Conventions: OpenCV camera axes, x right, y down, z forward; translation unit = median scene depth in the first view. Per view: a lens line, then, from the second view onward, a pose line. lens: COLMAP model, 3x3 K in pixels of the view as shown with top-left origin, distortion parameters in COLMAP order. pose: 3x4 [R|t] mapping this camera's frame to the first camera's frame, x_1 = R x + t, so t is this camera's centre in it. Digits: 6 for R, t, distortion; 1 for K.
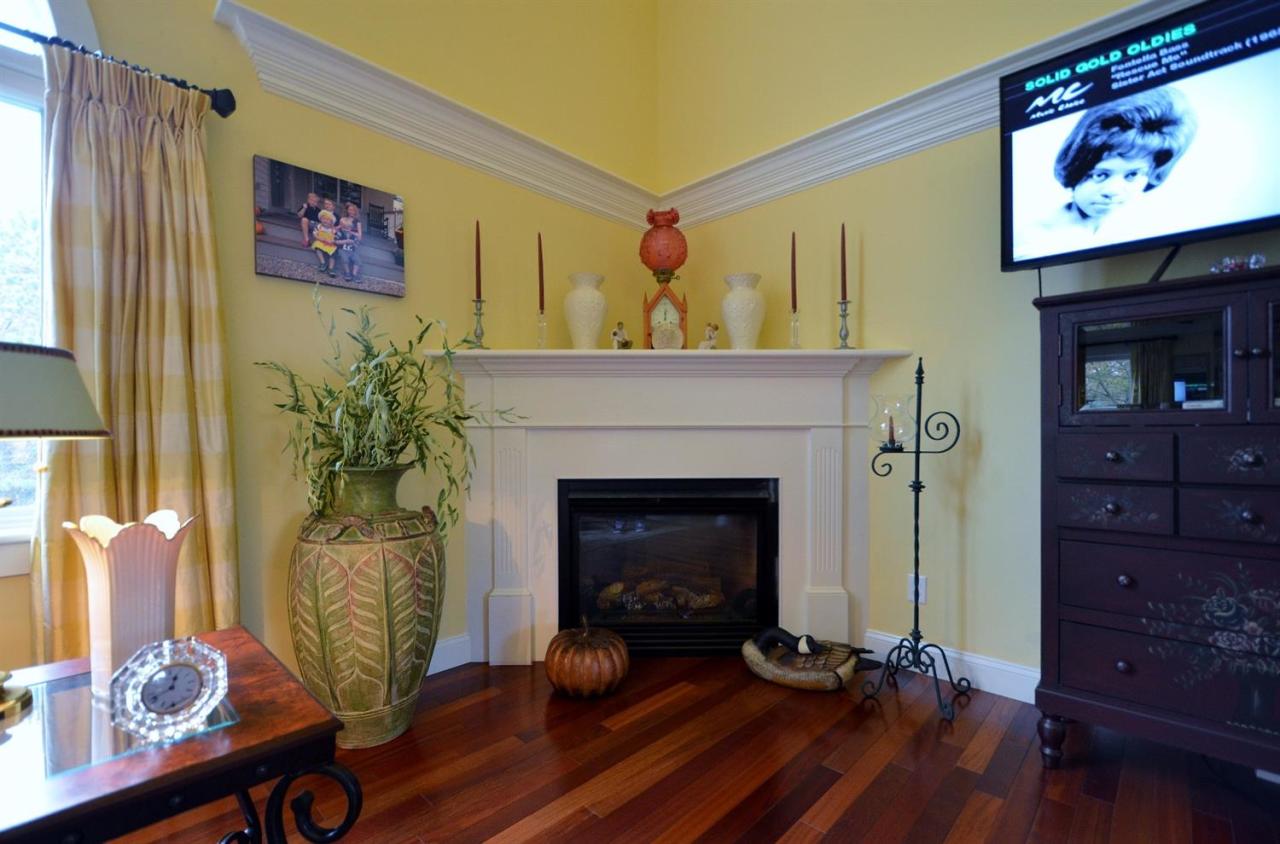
lens RADIAL K [[559.9, 0, 642.2], [0, 559.9, 441.5], [0, 0, 1]] dist [0.011341, -0.010187]
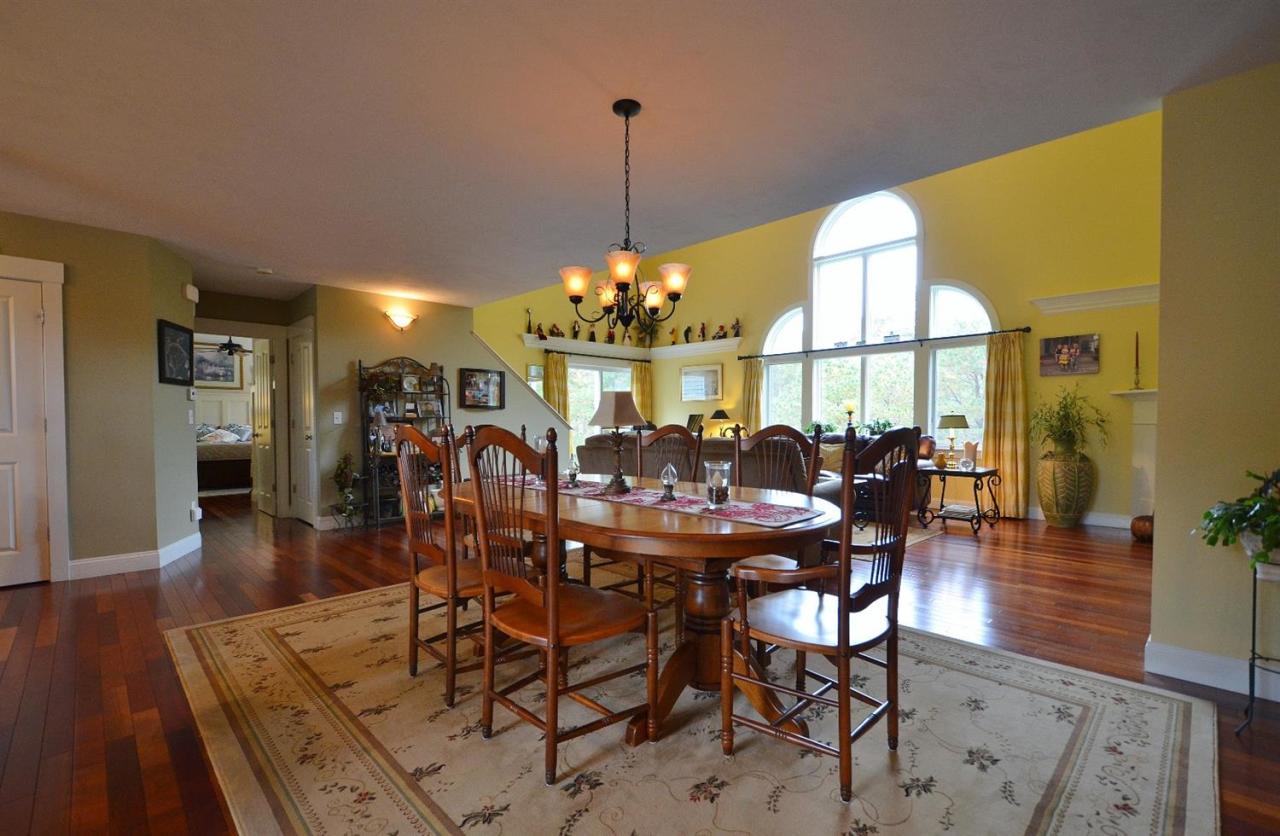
lens RADIAL K [[565.8, 0, 641.8], [0, 565.8, 436.9], [0, 0, 1]] dist [0.007173, -0.007757]
pose [[-0.027676, 0.030743, -0.999144, 2.420960], [-0.003507, 0.999518, 0.030852, -0.043434], [0.999611, 0.004358, -0.027555, -1.087087]]
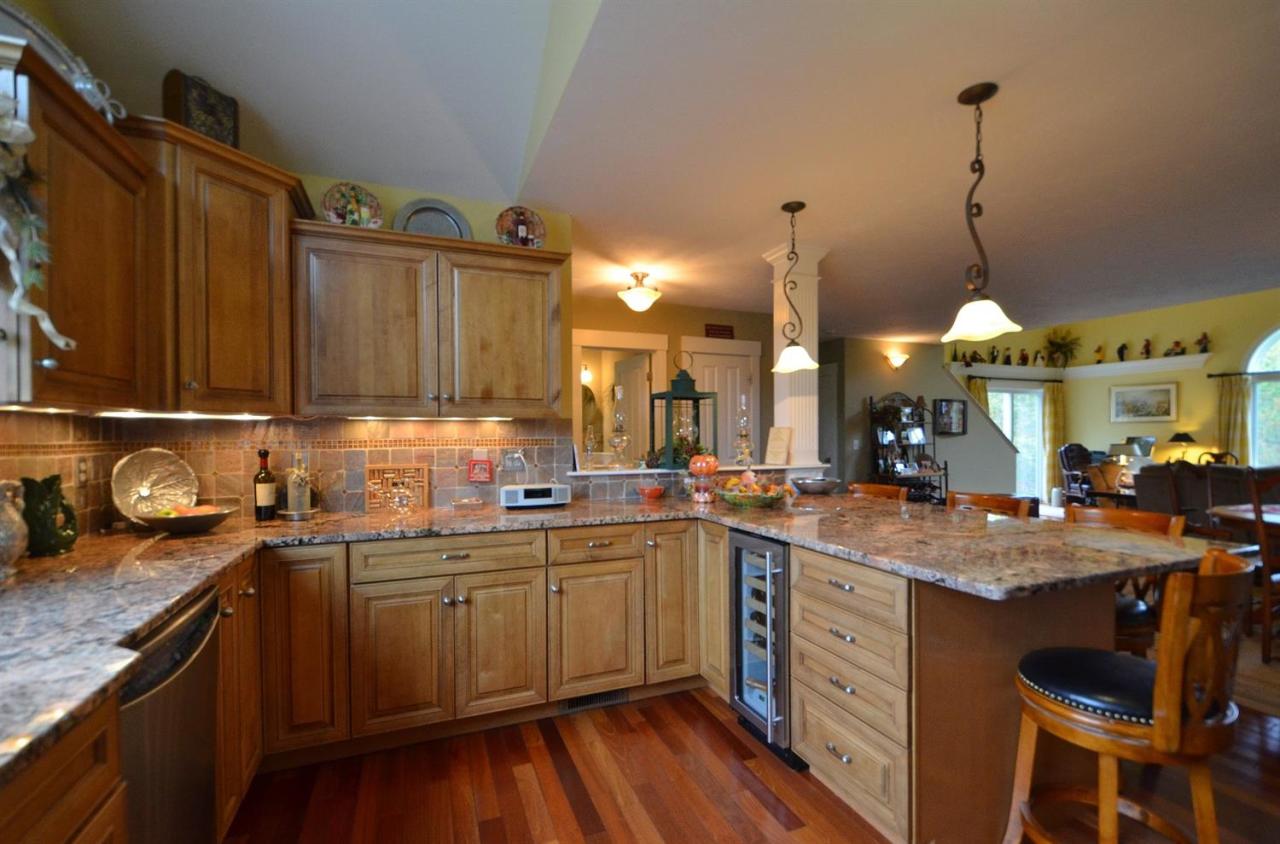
lens RADIAL K [[559.9, 0, 642.2], [0, 559.9, 441.5], [0, 0, 1]] dist [0.011341, -0.010187]
pose [[-0.412596, 0.014657, -0.910796, 3.274763], [0.000487, 0.999874, 0.015870, -0.120573], [0.910914, 0.006104, -0.412551, -2.458586]]
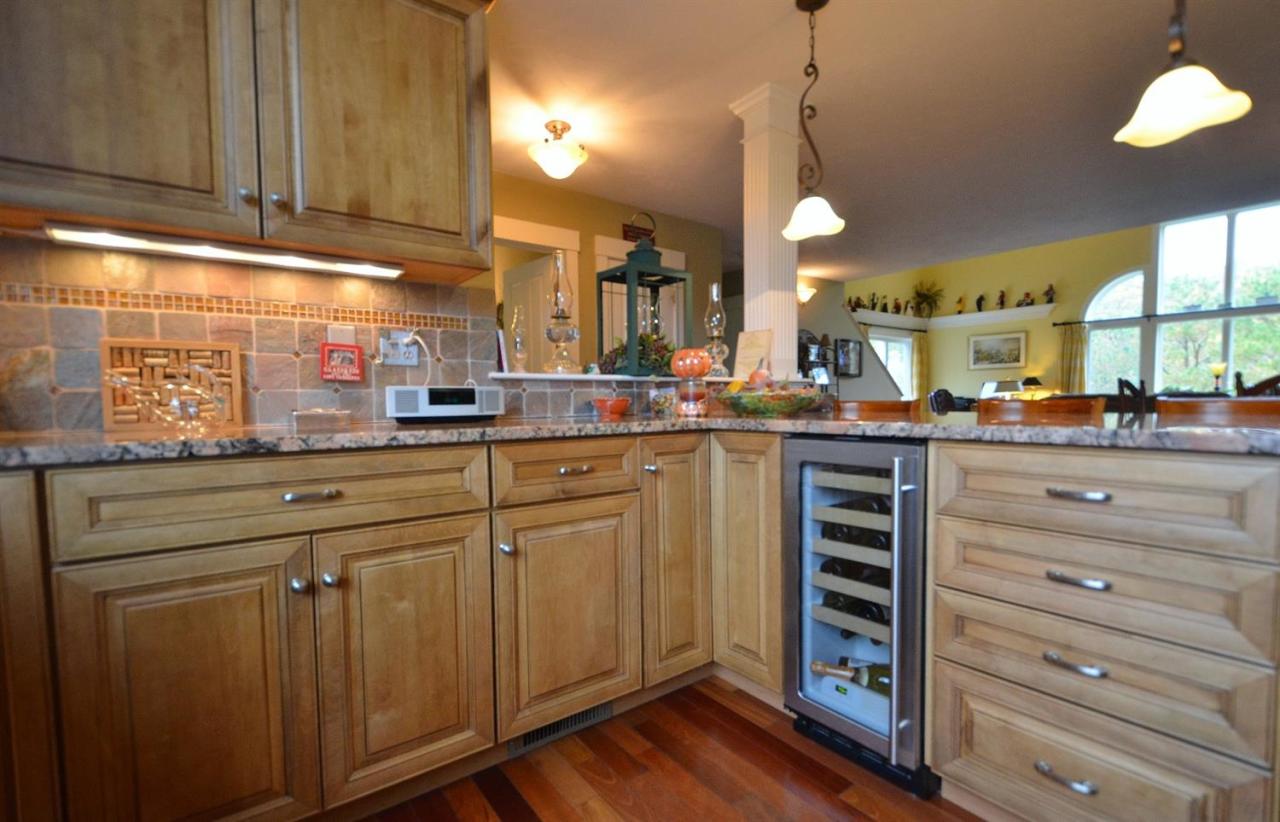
lens RADIAL K [[571.0, 0, 642.4], [0, 571.0, 430.3], [0, 0, 1]] dist [0.010387, -0.010142]
pose [[-0.165183, 0.056717, -0.984631, 2.921314], [0.004528, 0.998378, 0.056749, 0.028196], [0.986253, 0.004916, -0.165172, -2.835655]]
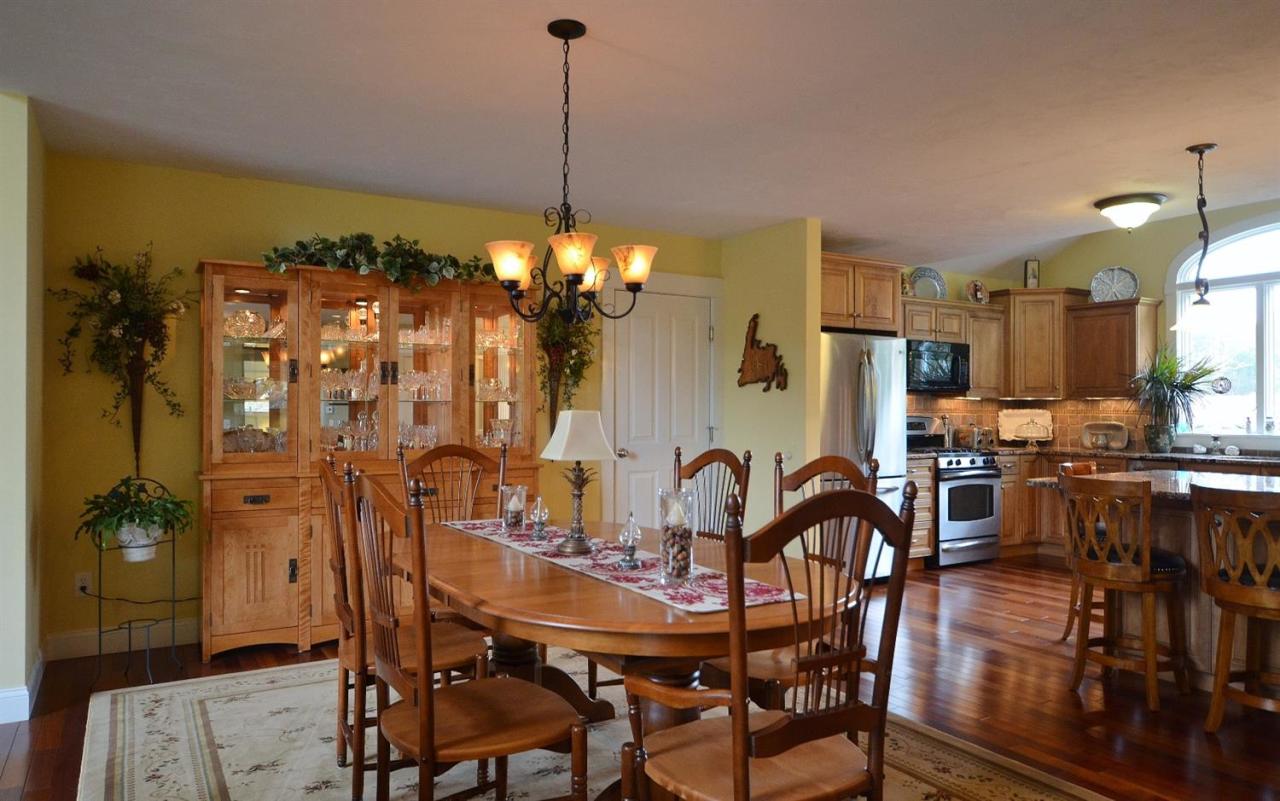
lens RADIAL K [[845.7, 0, 640.0], [0, 845.7, 400.5], [0, 0, 1]] dist [-0.001070, -0.000437]
pose [[0.262481, 0.013775, 0.964839, -0.039605], [0.001929, 0.999889, -0.014800, -0.101855], [-0.964935, 0.005746, 0.262426, -1.603169]]
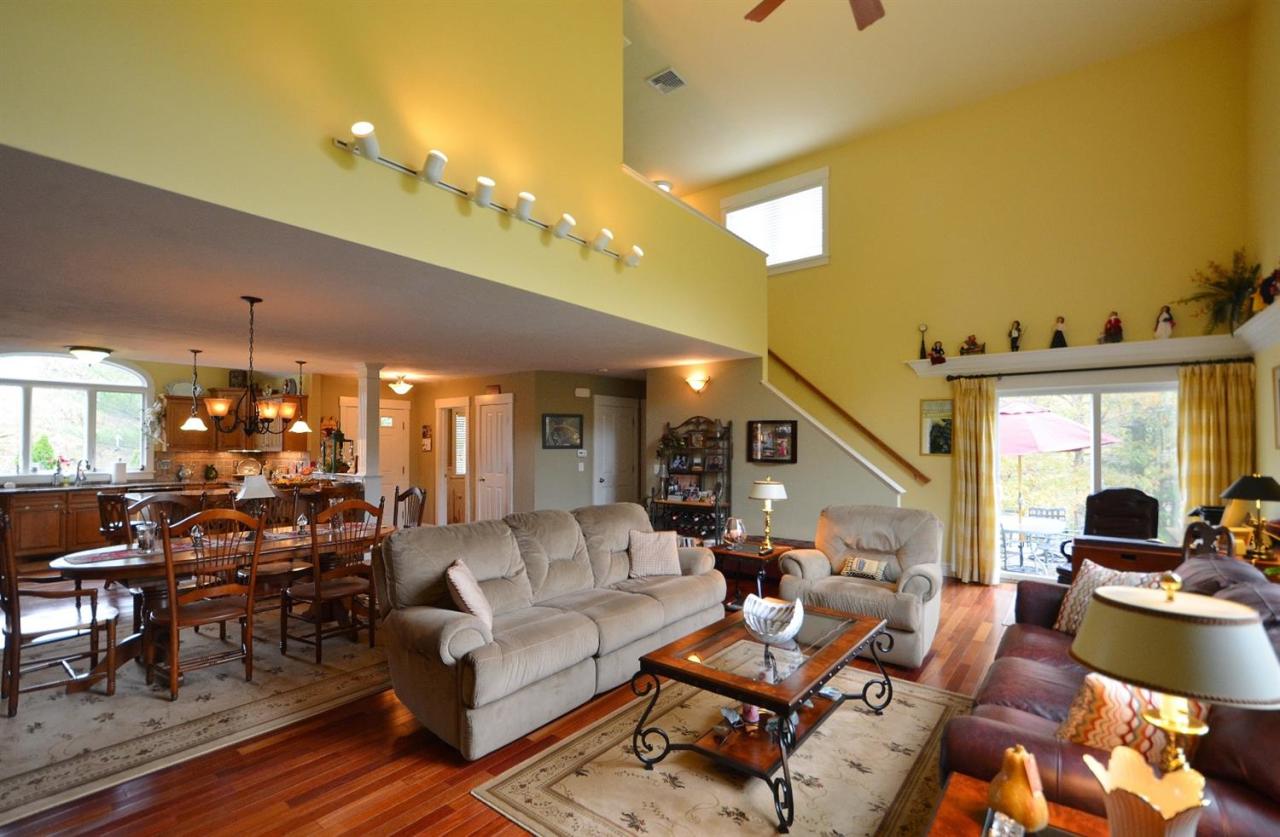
lens RADIAL K [[565.8, 0, 641.8], [0, 565.8, 437.4], [0, 0, 1]] dist [0.007173, -0.007757]
pose [[-0.994991, 0.000184, -0.099961, 0.076476], [0.000897, 0.999974, -0.007087, -0.223348], [0.099957, -0.007141, -0.994966, 0.916112]]
